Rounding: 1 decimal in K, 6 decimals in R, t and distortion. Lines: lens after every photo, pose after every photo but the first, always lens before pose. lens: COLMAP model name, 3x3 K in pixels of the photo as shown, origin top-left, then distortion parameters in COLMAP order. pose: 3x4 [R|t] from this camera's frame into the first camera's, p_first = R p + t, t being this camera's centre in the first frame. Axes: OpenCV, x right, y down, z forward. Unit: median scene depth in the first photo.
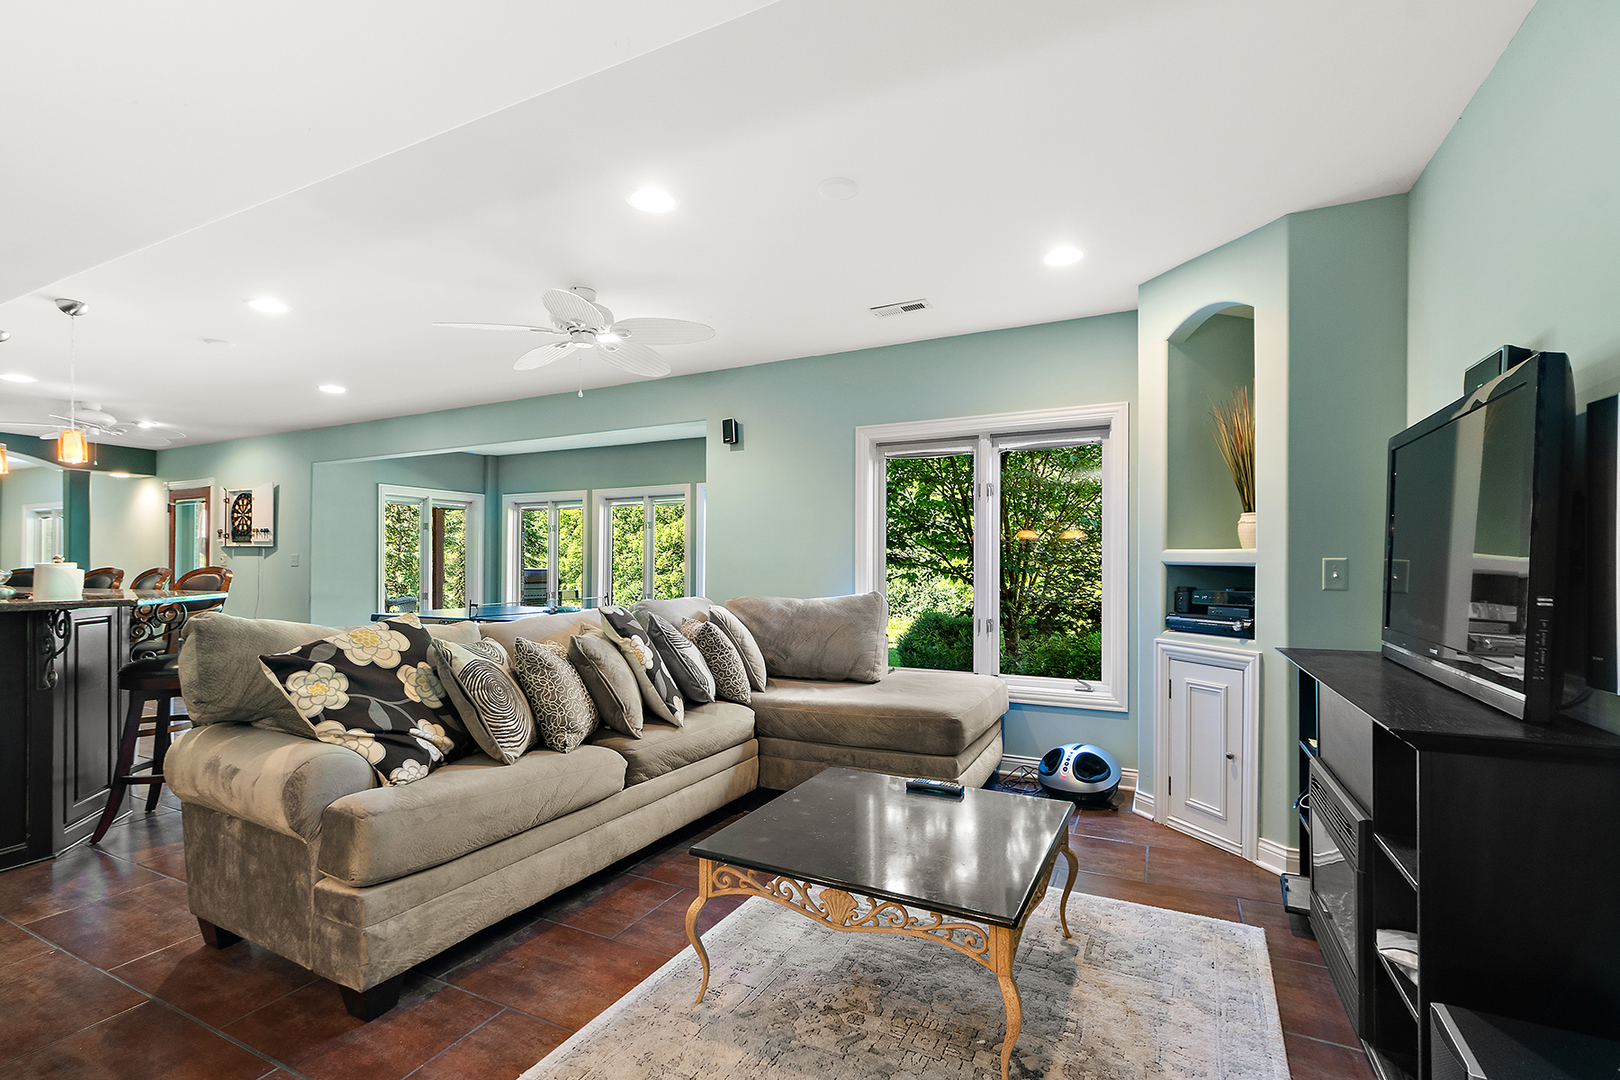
lens RADIAL K [[727.7, 0, 813.5], [0, 727.7, 564.8], [0, 0, 1]] dist [-0.003661, -0.000305]
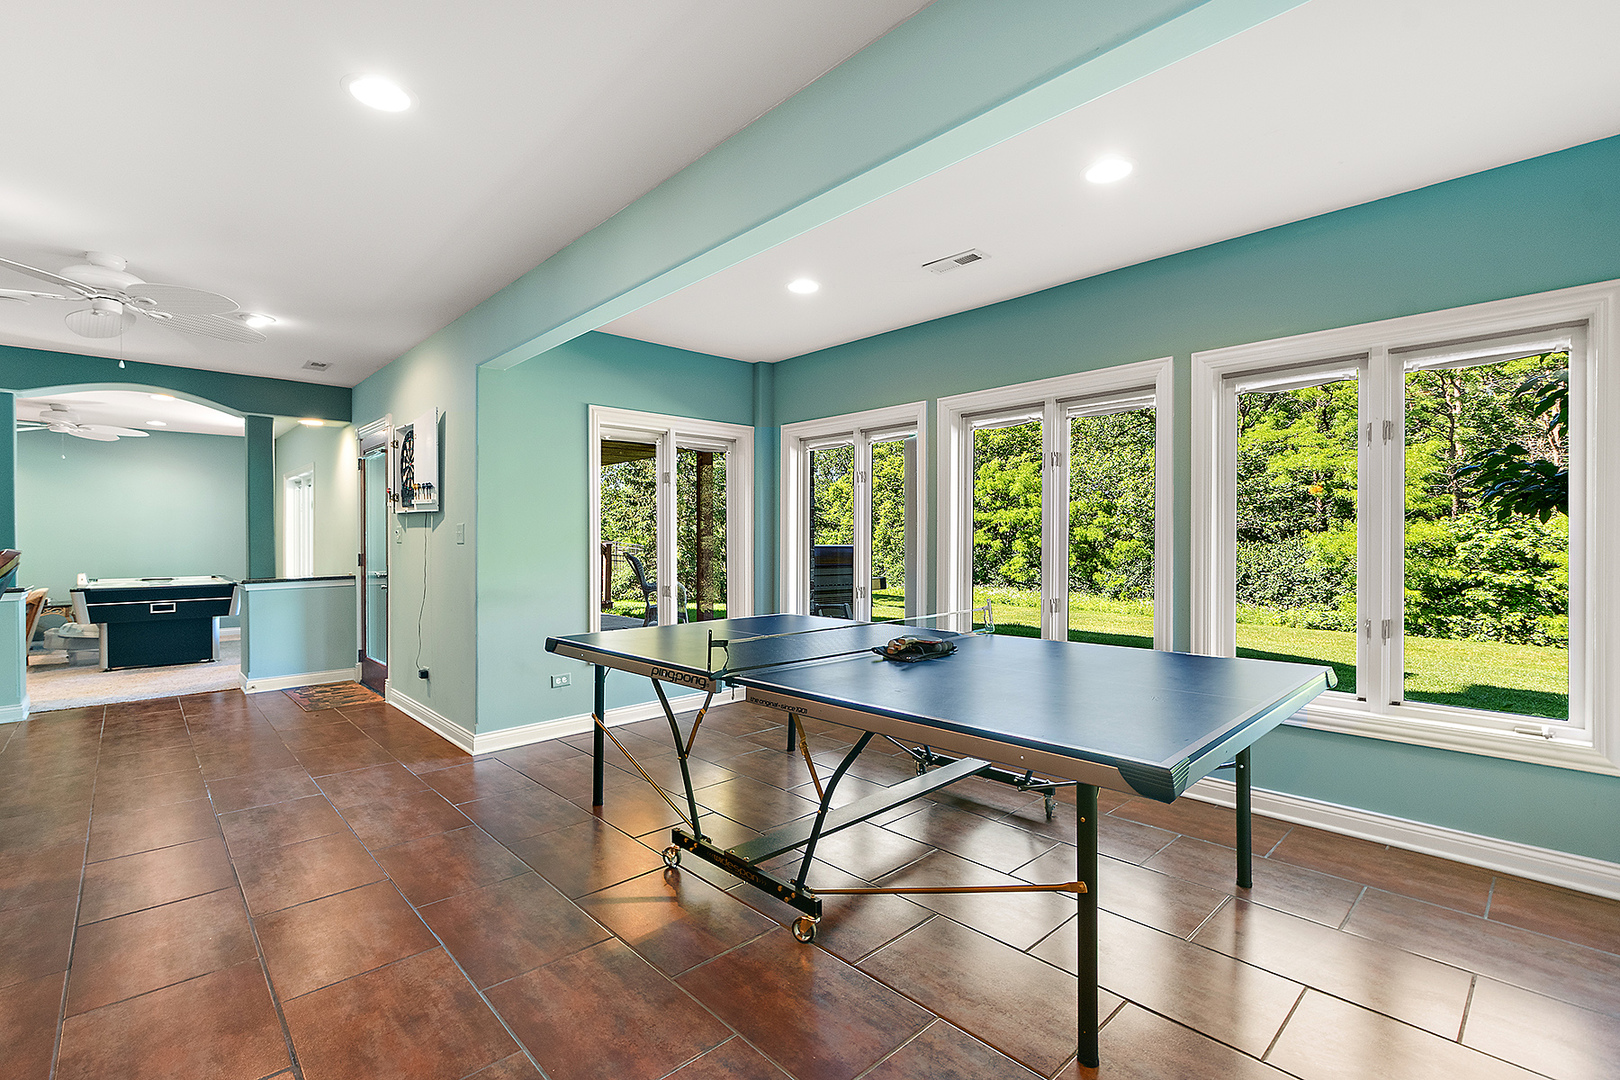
lens RADIAL K [[727.7, 0, 807.1], [0, 727.7, 539.0], [0, 0, 1]] dist [-0.003661, -0.000305]
pose [[0.933103, -0.001735, -0.359604, -0.203027], [0.002301, 0.999997, 0.001145, -0.001858], [0.359601, -0.001896, 0.933104, 0.473979]]
